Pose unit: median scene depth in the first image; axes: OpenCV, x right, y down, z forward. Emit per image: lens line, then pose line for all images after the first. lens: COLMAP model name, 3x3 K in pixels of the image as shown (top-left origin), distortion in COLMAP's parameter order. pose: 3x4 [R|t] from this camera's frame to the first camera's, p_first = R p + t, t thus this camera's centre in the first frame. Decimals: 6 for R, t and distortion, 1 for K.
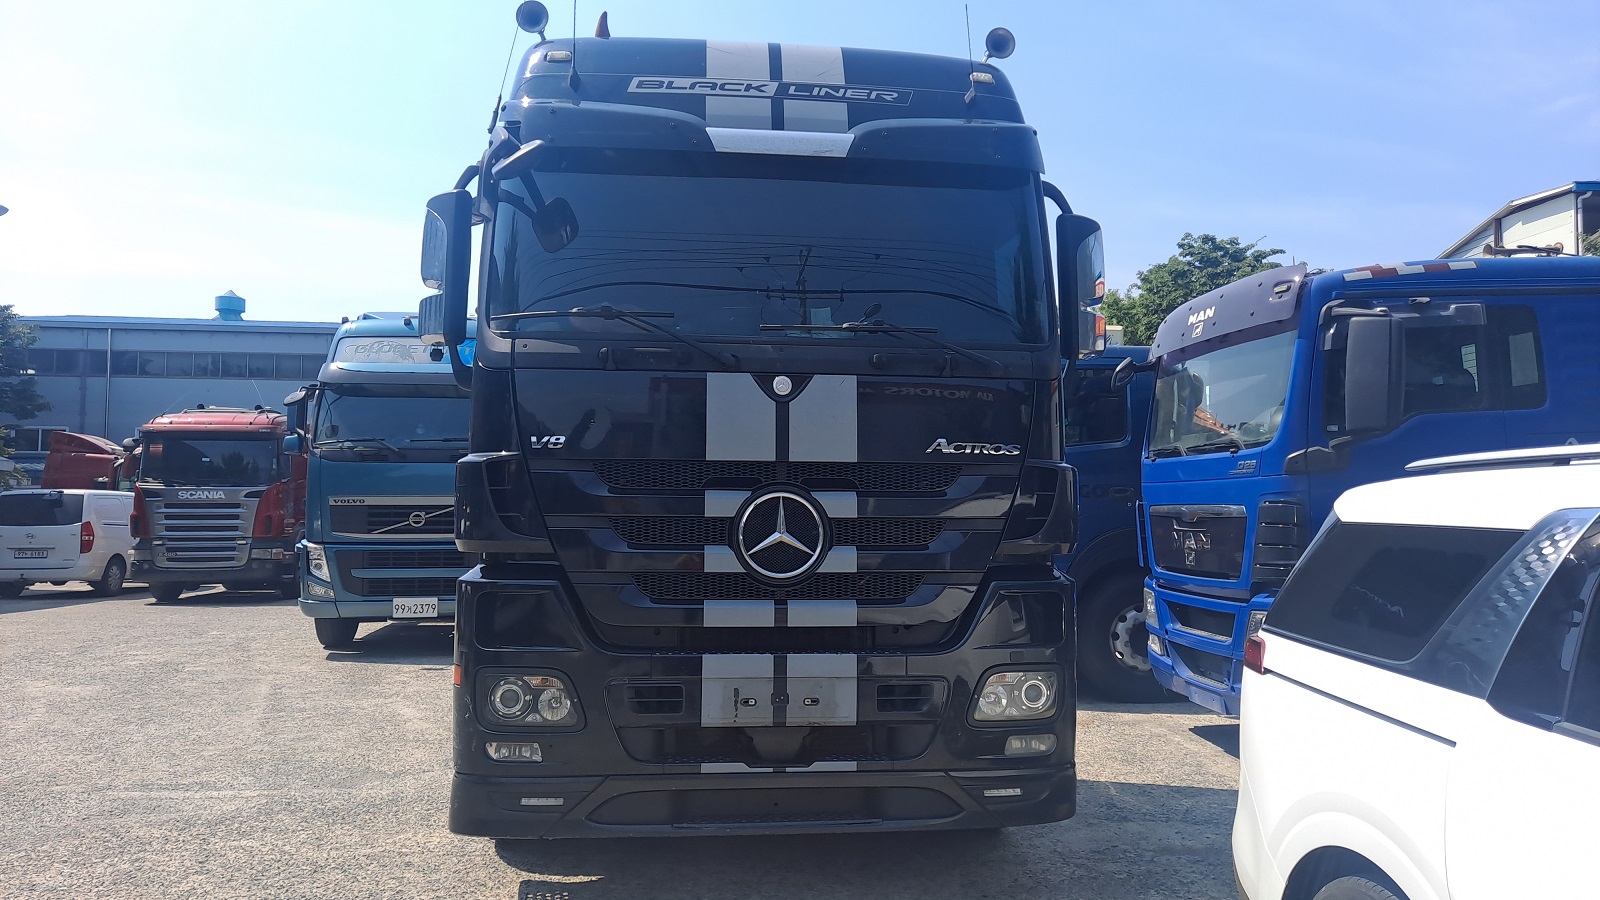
lens RADIAL K [[1143.9, 0, 801.7], [0, 1143.9, 446.1], [0, 0, 1]] dist [0.030934, -0.030990]
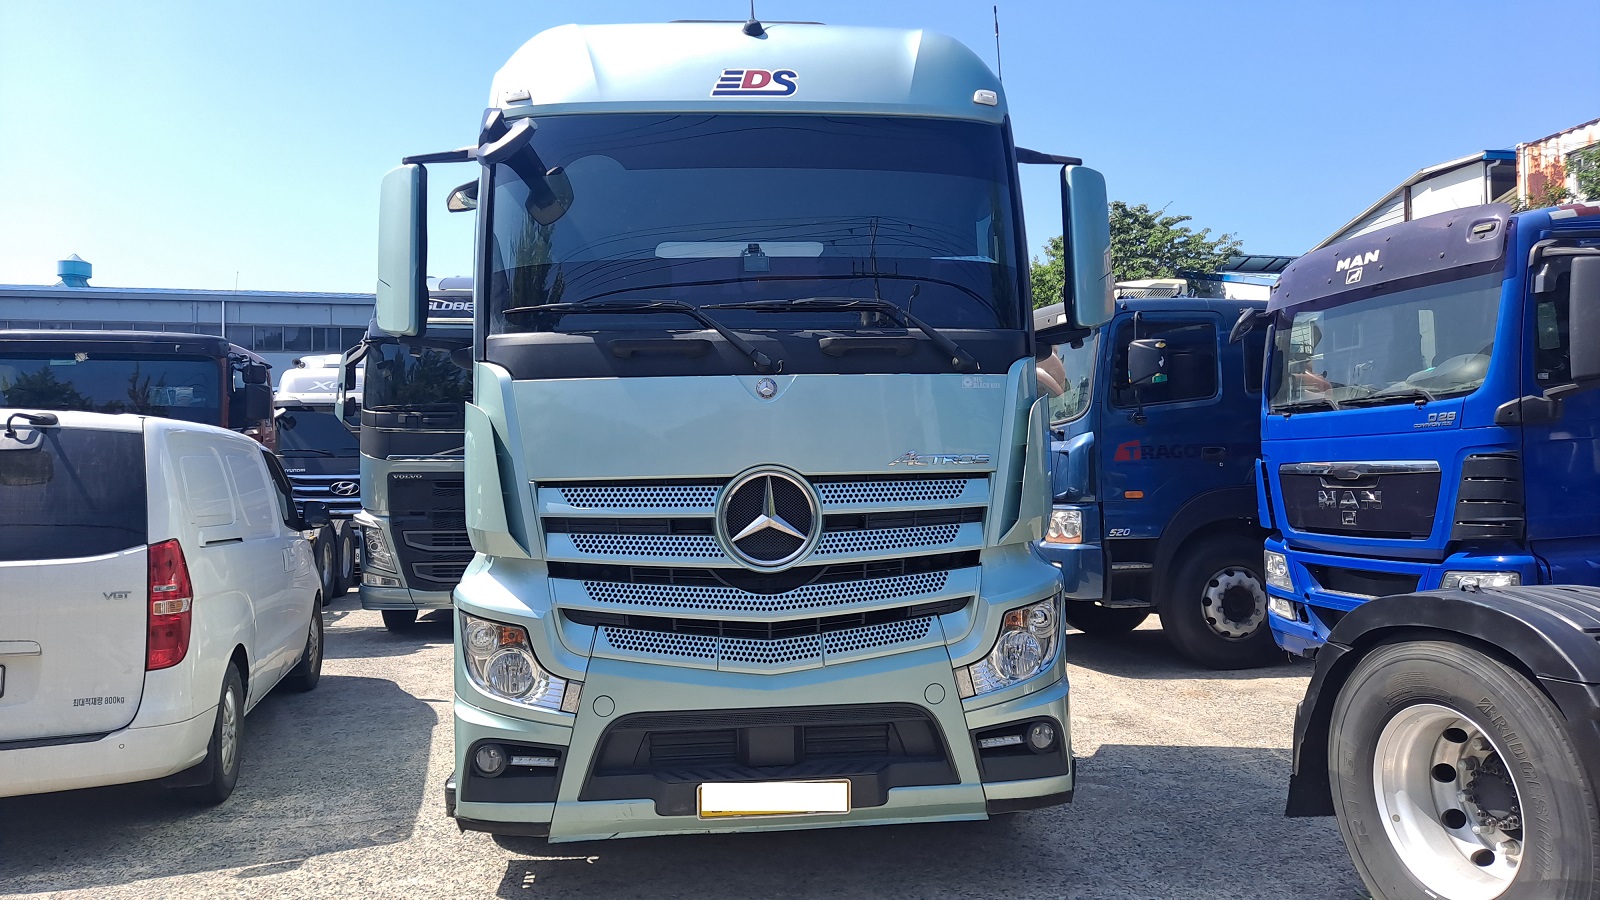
lens RADIAL K [[1143.9, 0, 801.4], [0, 1143.9, 453.5], [0, 0, 1]] dist [0.030934, -0.030990]
pose [[0.993238, -0.015940, 0.114993, -0.176600], [0.012307, 0.999404, 0.032237, 0.006894], [-0.115439, -0.030604, 0.992843, 0.091614]]
